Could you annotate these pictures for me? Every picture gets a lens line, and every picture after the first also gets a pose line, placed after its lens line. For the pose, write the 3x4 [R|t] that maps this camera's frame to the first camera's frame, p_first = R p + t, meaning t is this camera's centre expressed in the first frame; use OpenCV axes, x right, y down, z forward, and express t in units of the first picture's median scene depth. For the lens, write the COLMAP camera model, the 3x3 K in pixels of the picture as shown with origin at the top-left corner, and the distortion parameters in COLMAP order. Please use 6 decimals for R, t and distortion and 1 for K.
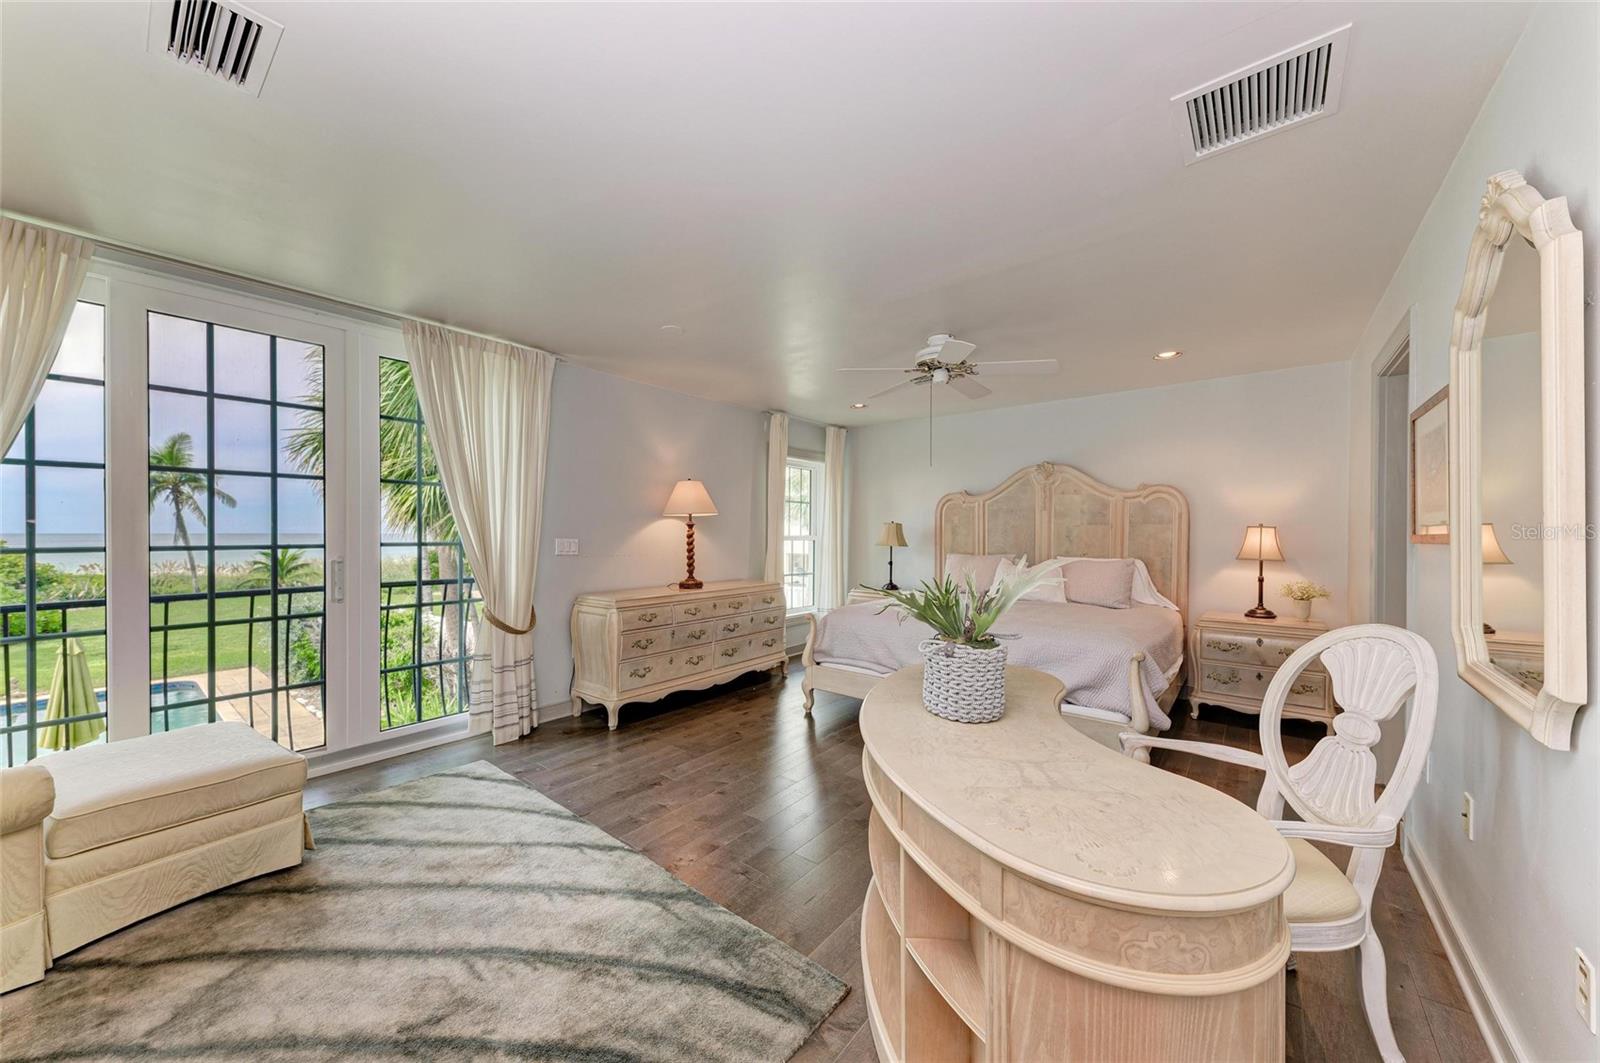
lens RADIAL K [[573.4, 0, 800.0], [0, 573.4, 531.5], [0, 0, 1]] dist [0.007174, -0.000008]
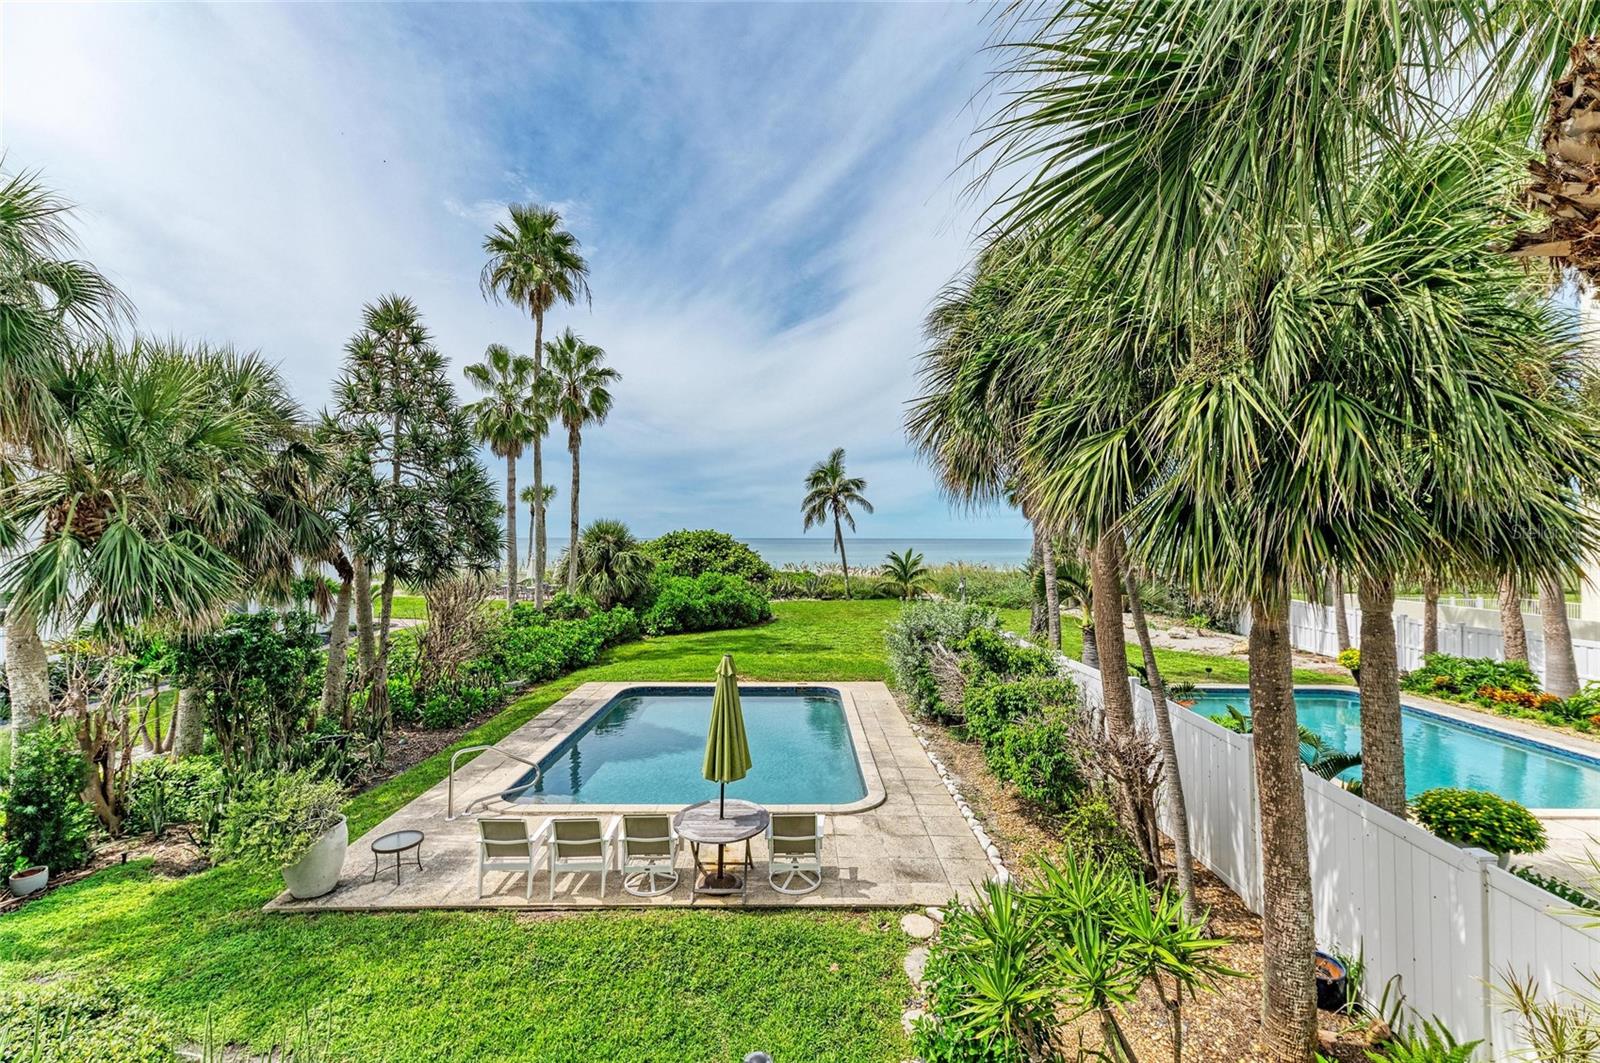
lens RADIAL K [[710.4, 0, 800.0], [0, 710.4, 531.5], [0, 0, 1]] dist [0.019483, 0.000127]
pose [[0.637132, -0.005079, -0.770738, -0.500377], [-0.000486, 0.999975, -0.006992, 0.000838], [0.770754, 0.004829, 0.637114, 0.567023]]
